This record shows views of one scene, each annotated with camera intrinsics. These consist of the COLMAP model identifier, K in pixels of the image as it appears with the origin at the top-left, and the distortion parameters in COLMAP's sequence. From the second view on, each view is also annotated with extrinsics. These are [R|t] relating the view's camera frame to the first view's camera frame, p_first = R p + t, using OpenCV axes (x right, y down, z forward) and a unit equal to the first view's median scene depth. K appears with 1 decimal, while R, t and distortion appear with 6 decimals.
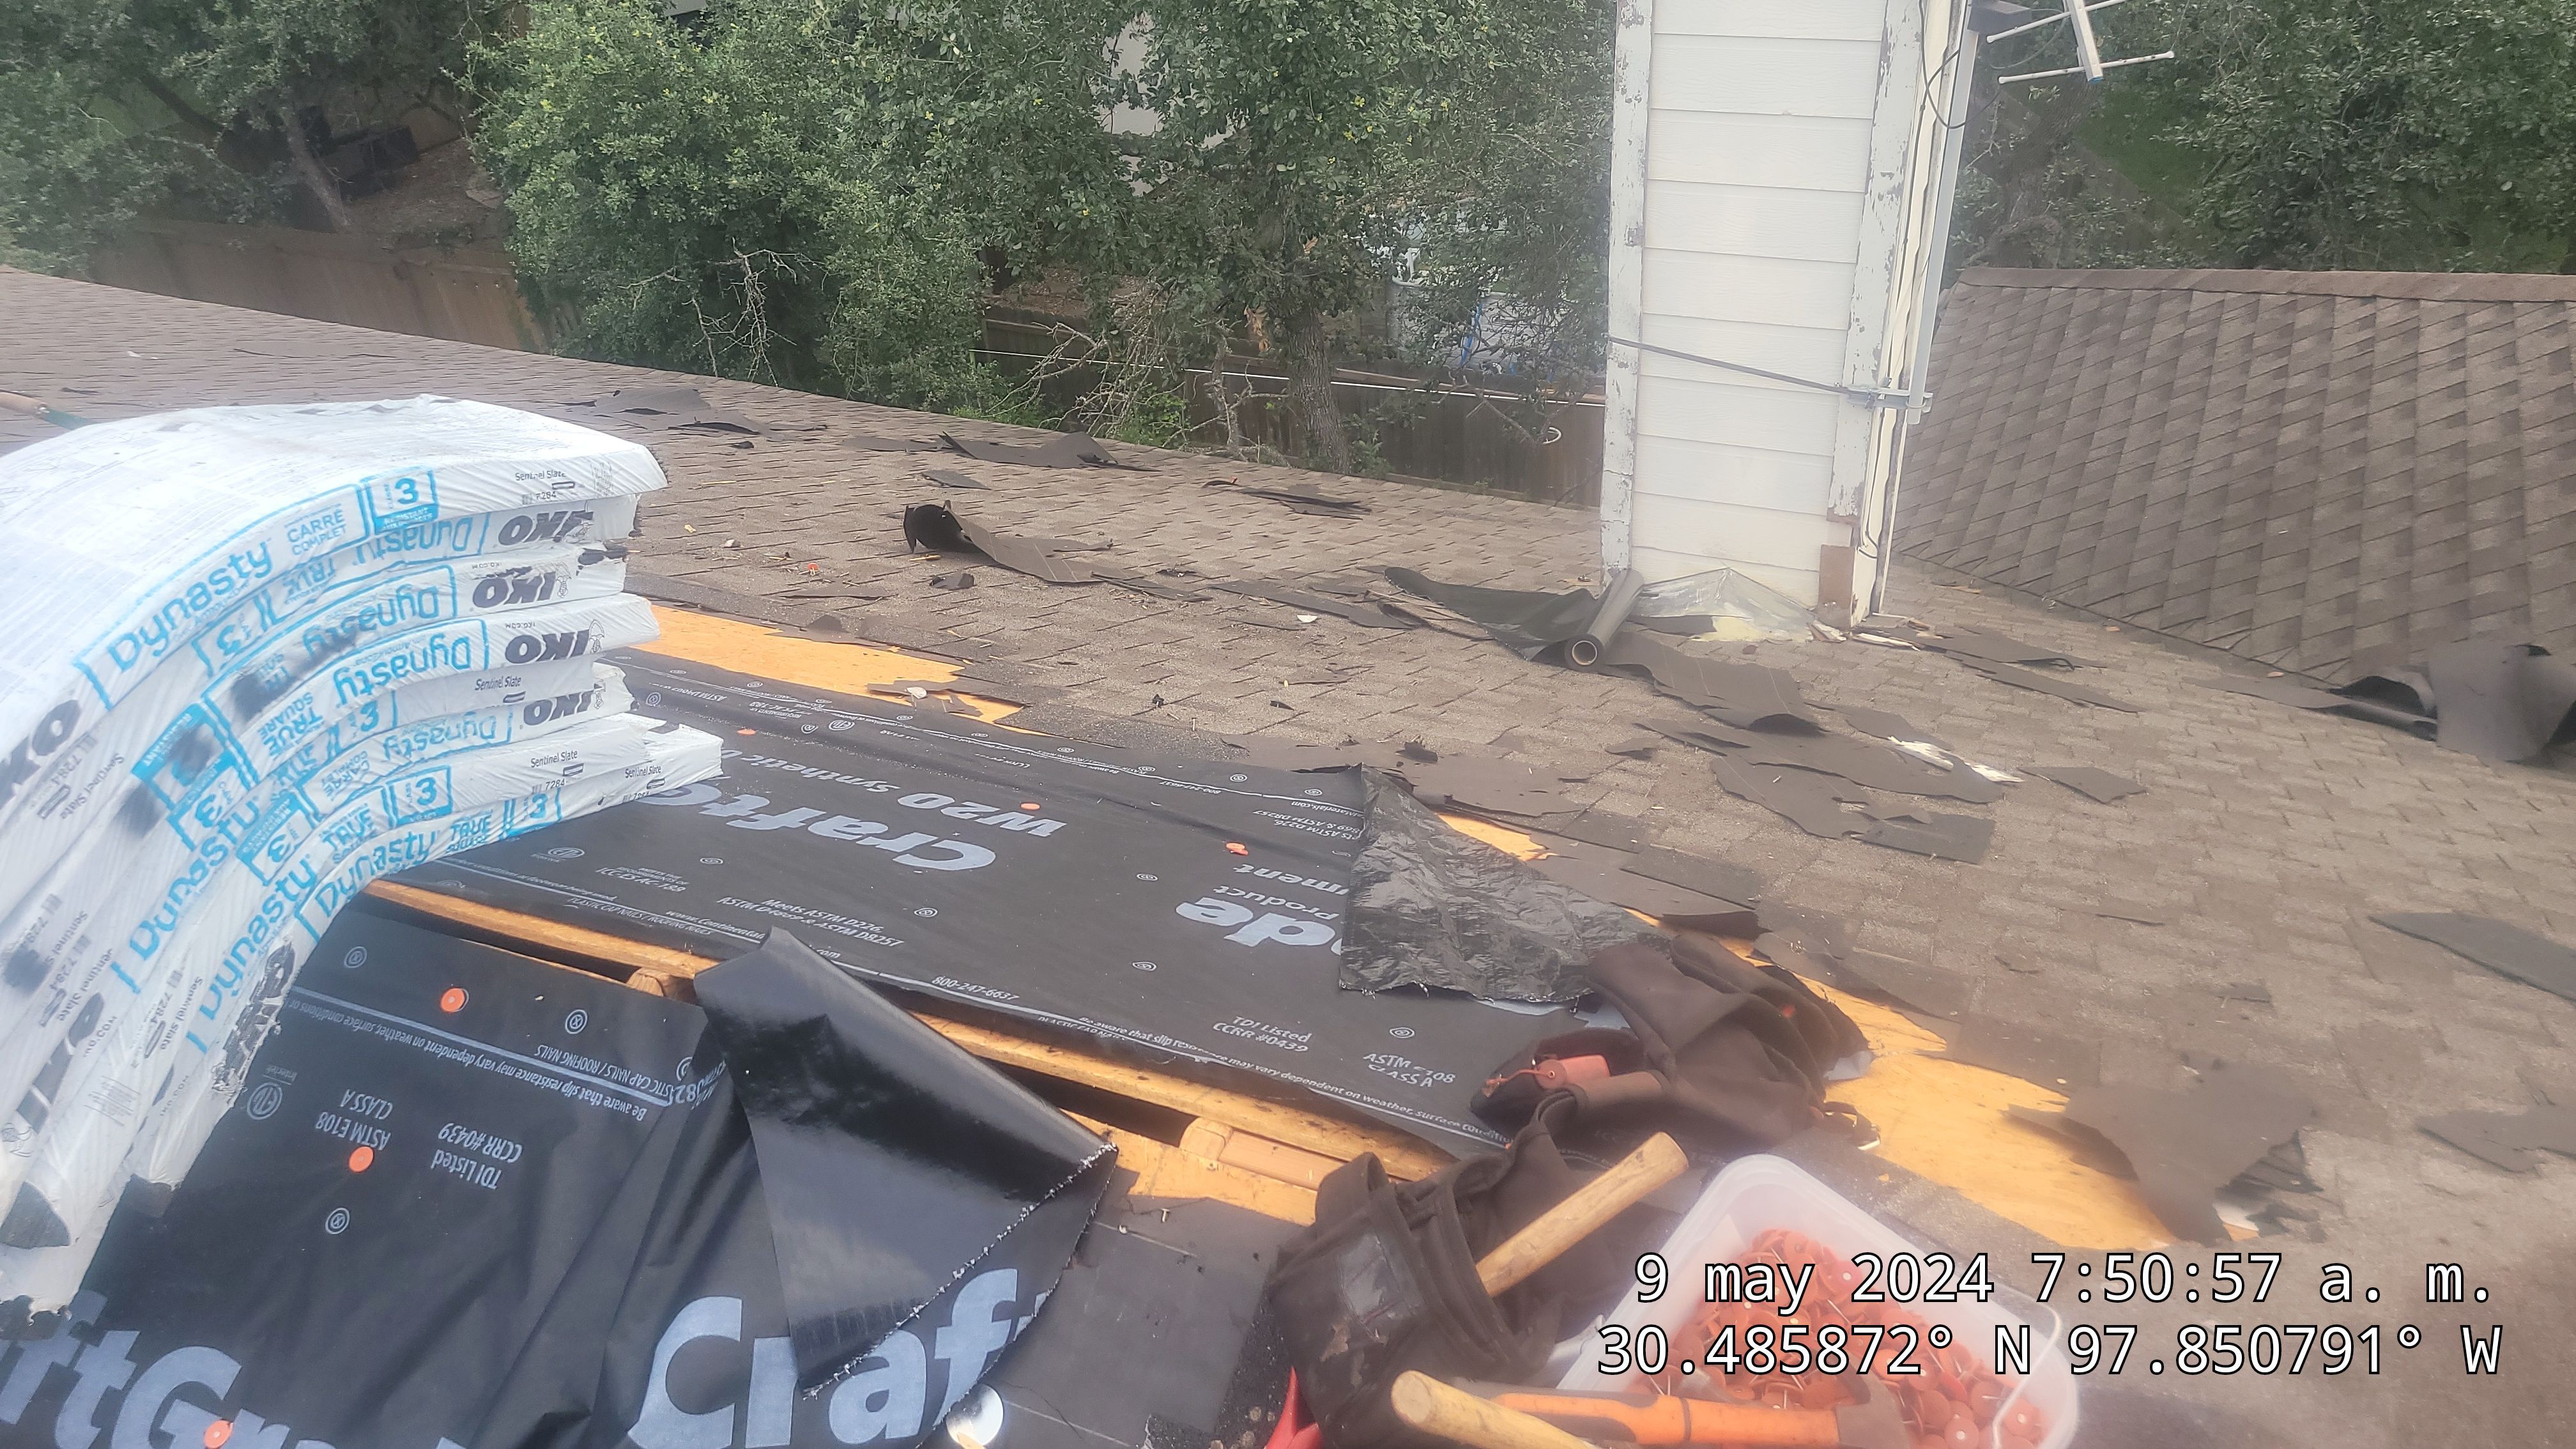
lens RADIAL K [[1874.5, 0, 1277.0], [0, 1874.5, 729.9], [0, 0, 1]] dist [0.026321, -0.018154]
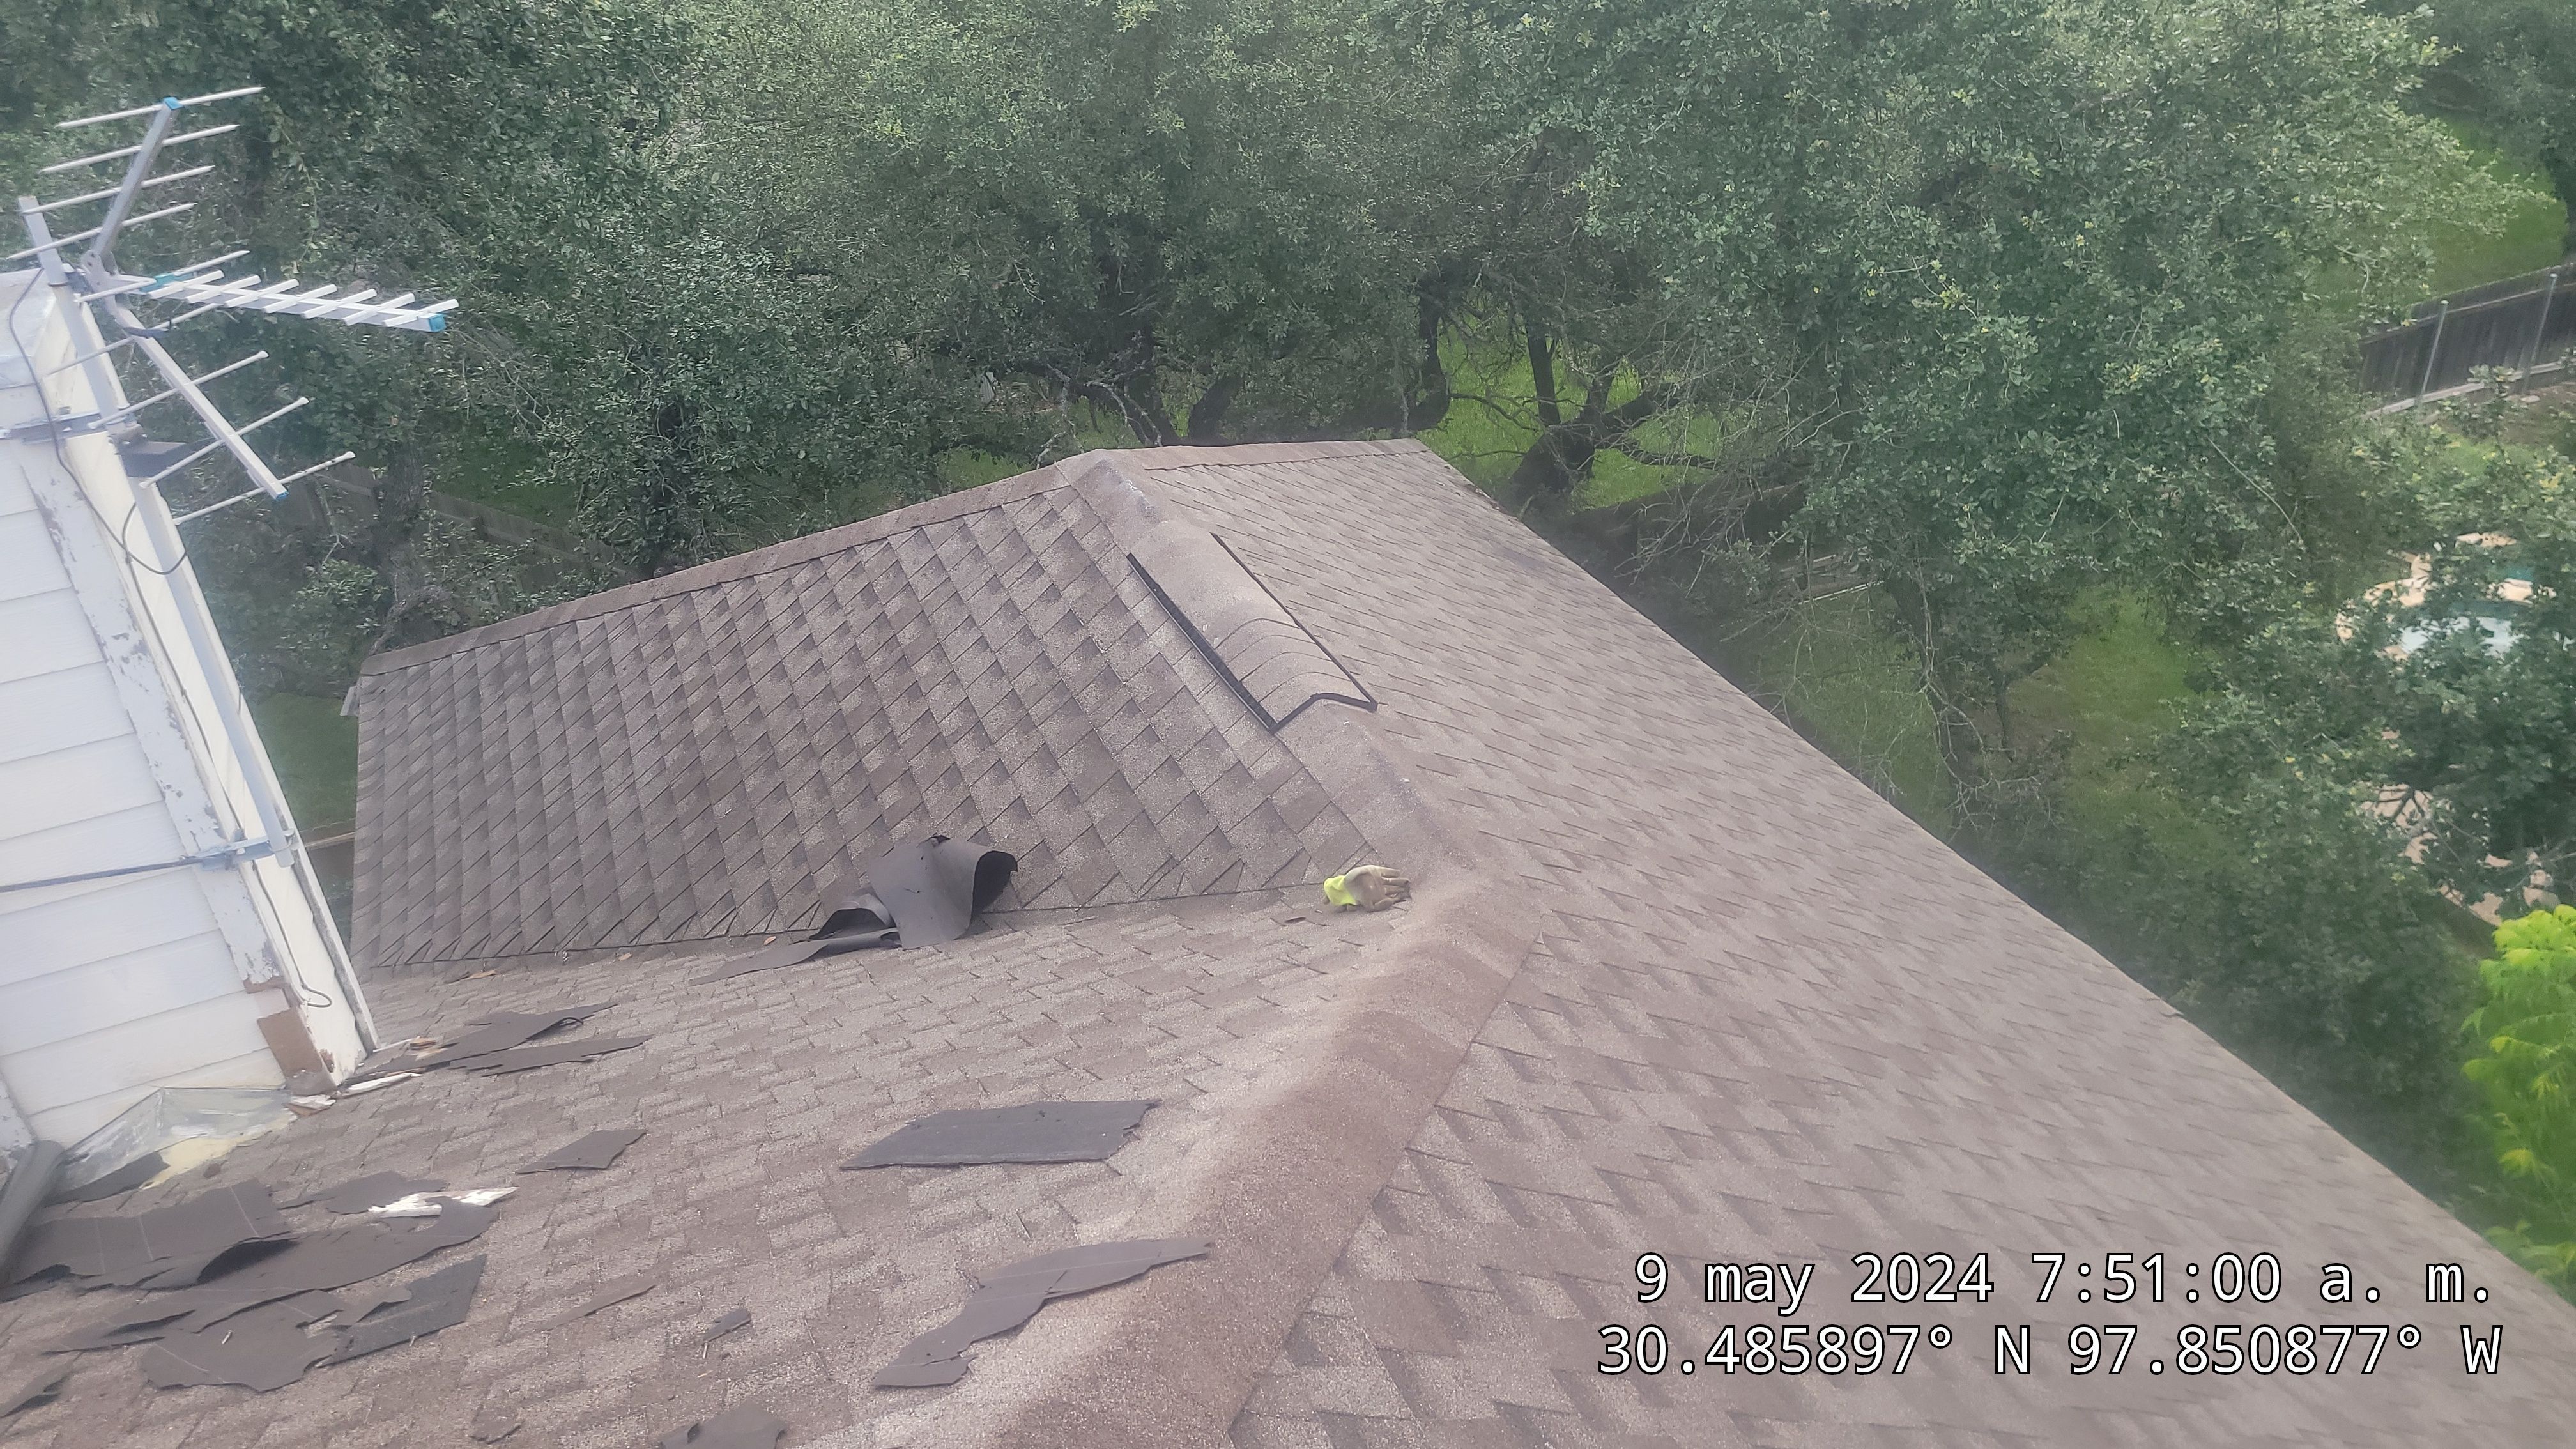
lens RADIAL K [[1874.5, 0, 1333.2], [0, 1874.5, 727.2], [0, 0, 1]] dist [0.026321, -0.018154]
pose [[0.664882, -0.331034, 0.669588, 0.078553], [0.440668, 0.897649, 0.006213, -0.004123], [-0.603112, 0.290935, 0.742706, -0.010865]]
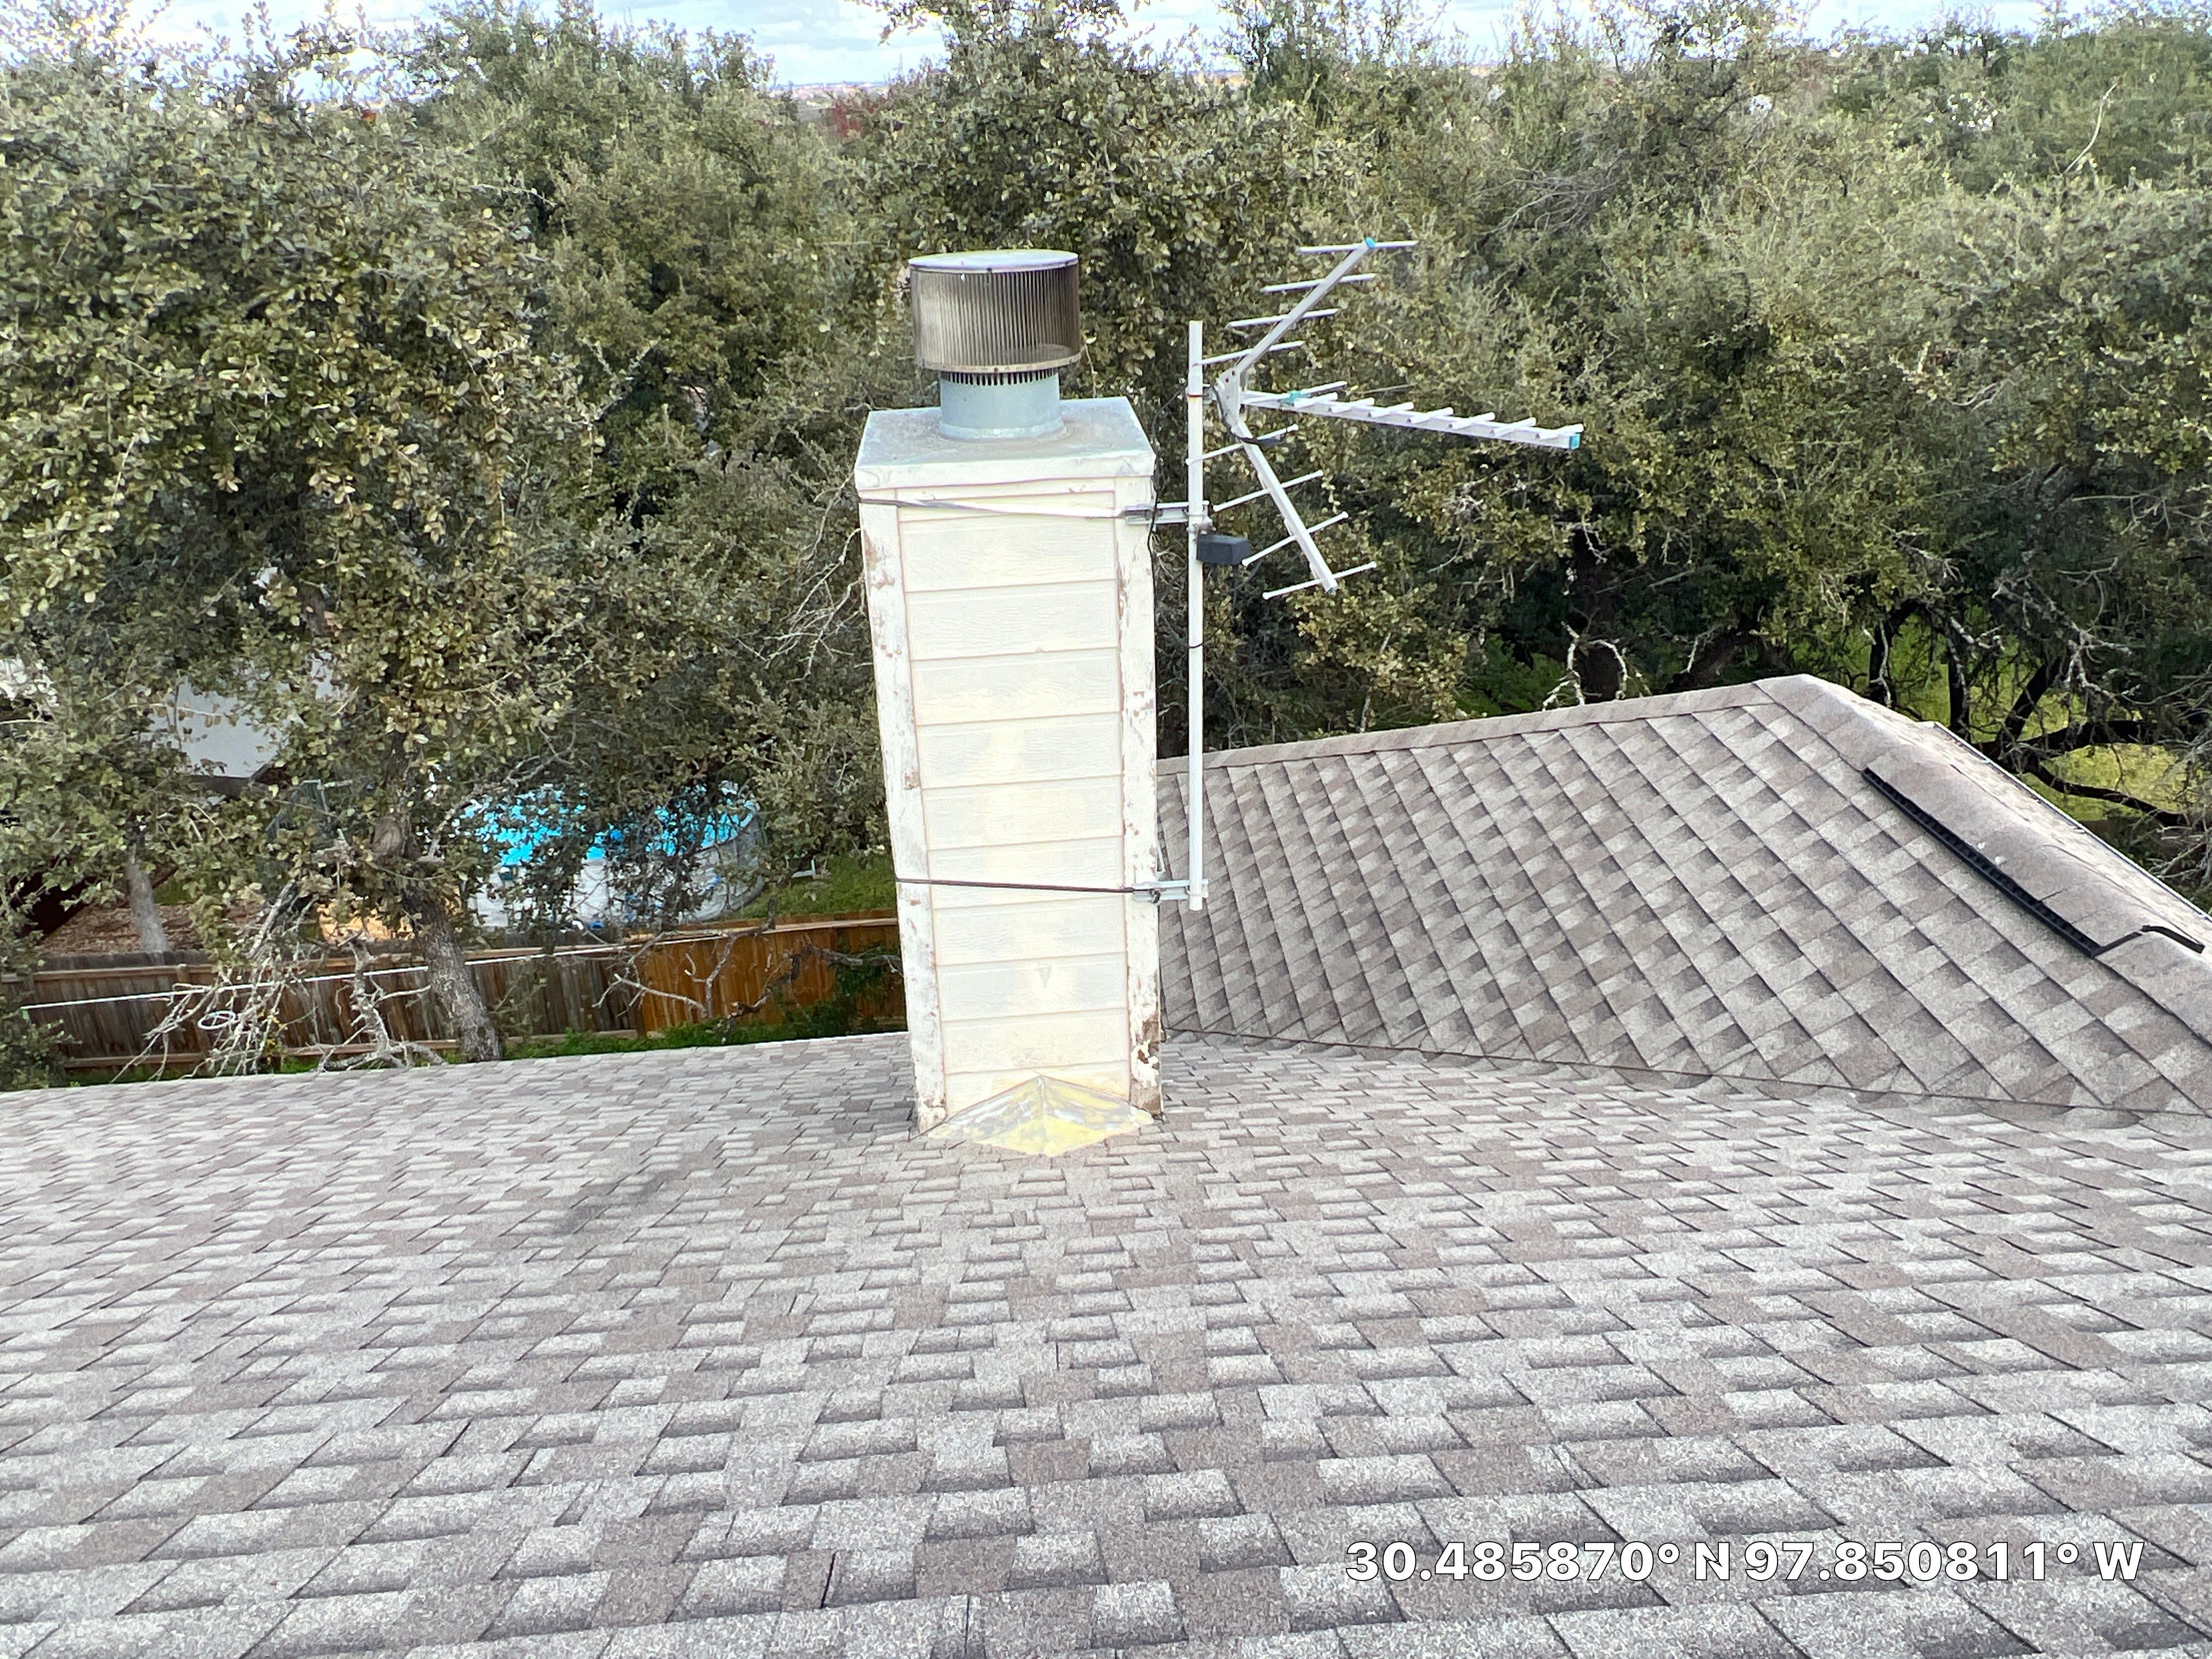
lens RADIAL K [[1605.5, 0, 1100.0], [0, 1605.5, 816.1], [0, 0, 1]] dist [0.000104, -0.001029]
pose [[0.879226, -0.149769, 0.452250, -0.109761], [0.251736, 0.952001, -0.174137, -0.062729], [-0.404462, 0.266954, 0.874726, 0.190242]]
